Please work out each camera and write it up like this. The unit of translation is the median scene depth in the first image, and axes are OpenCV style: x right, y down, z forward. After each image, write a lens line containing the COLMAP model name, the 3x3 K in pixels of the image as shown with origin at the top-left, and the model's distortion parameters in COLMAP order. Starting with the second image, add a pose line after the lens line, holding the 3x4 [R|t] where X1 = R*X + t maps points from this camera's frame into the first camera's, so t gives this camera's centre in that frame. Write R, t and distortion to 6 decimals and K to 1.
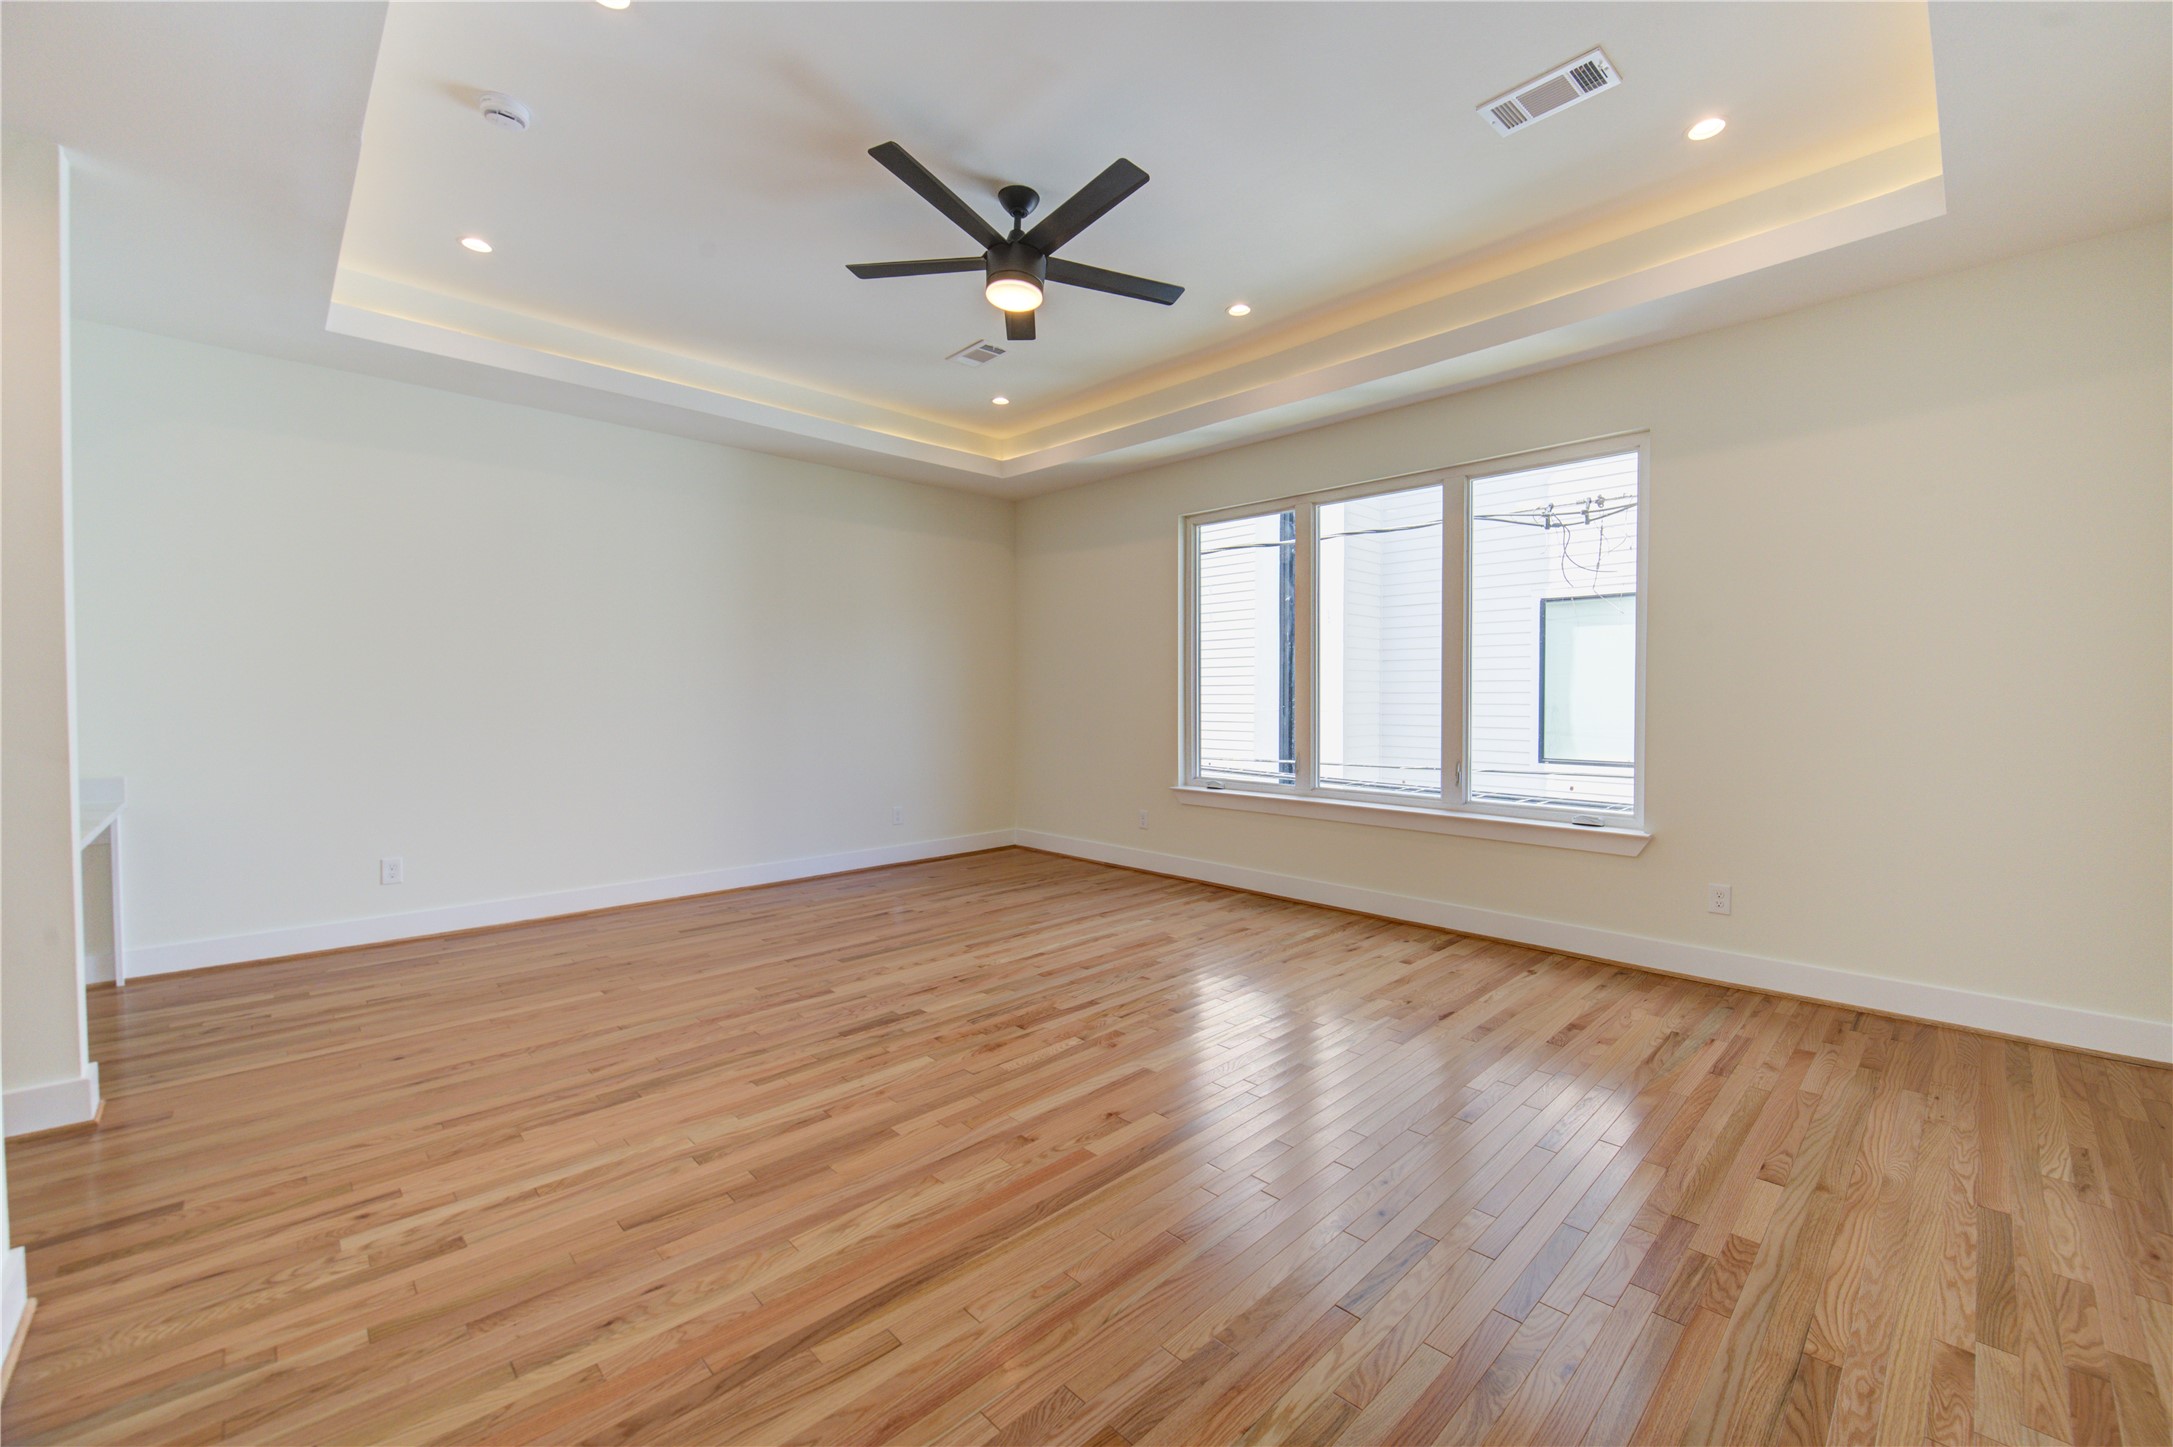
lens RADIAL K [[888.9, 0, 1112.4], [0, 888.9, 710.2], [0, 0, 1]] dist [-0.007947, -0.003893]
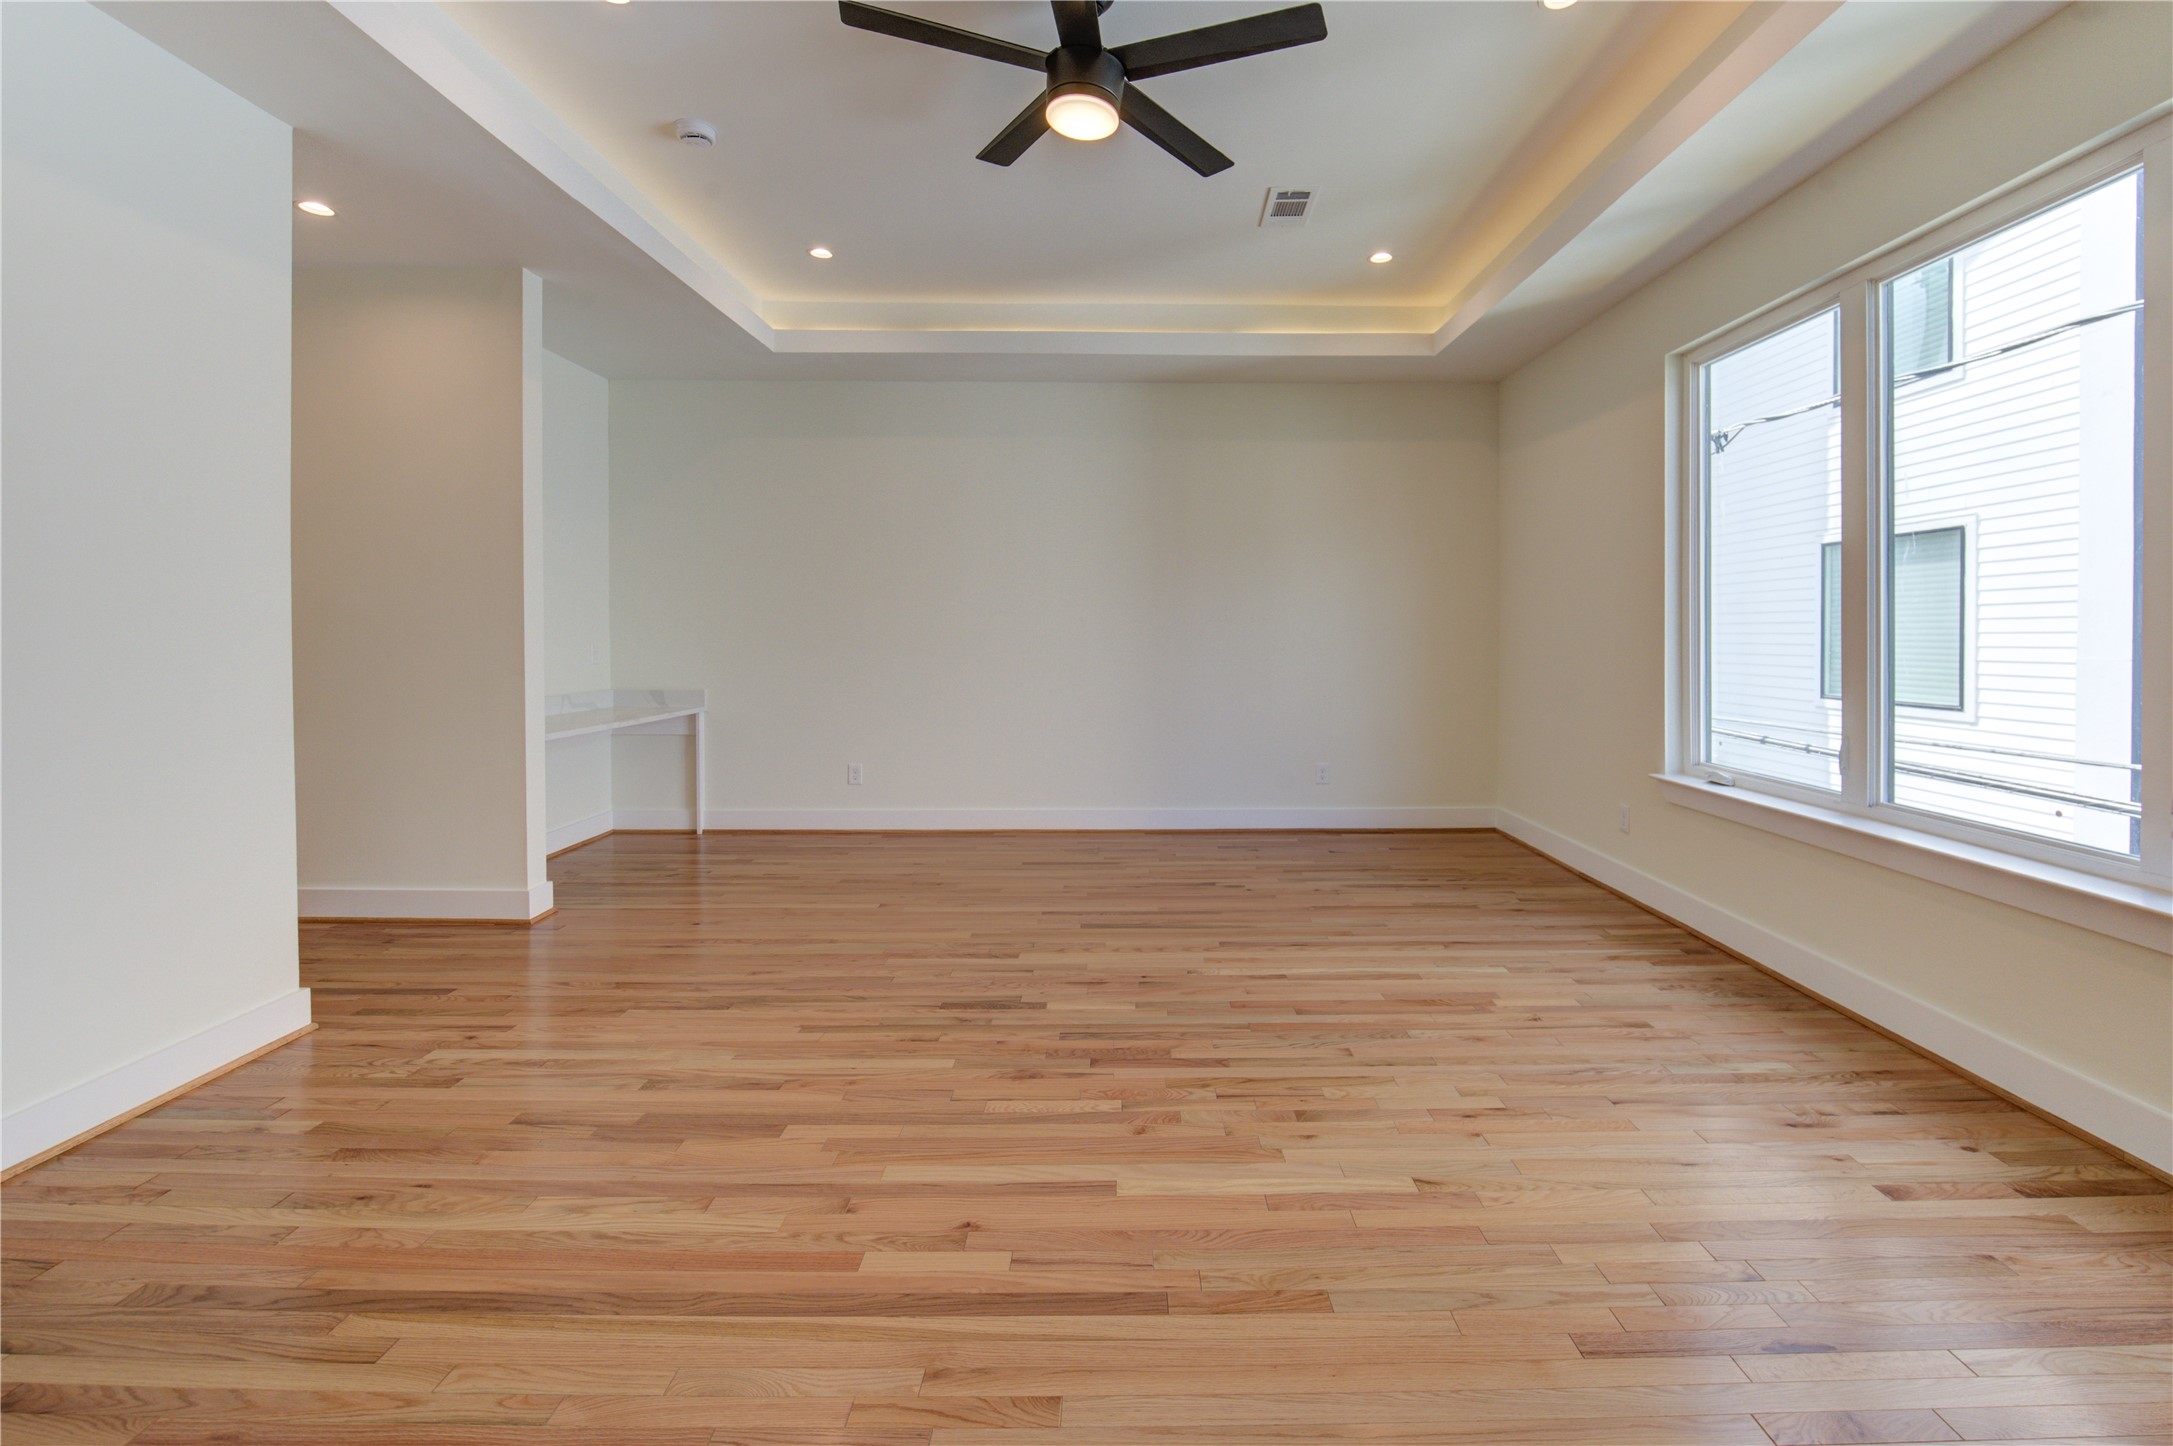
lens RADIAL K [[924.5, 0, 1134.2], [0, 924.5, 625.5], [0, 0, 1]] dist [-0.000163, -0.009829]
pose [[0.711155, -0.006842, -0.703002, 0.468730], [-0.014689, 0.999590, -0.024588, 0.001378], [0.702882, 0.027813, 0.710762, 0.439330]]
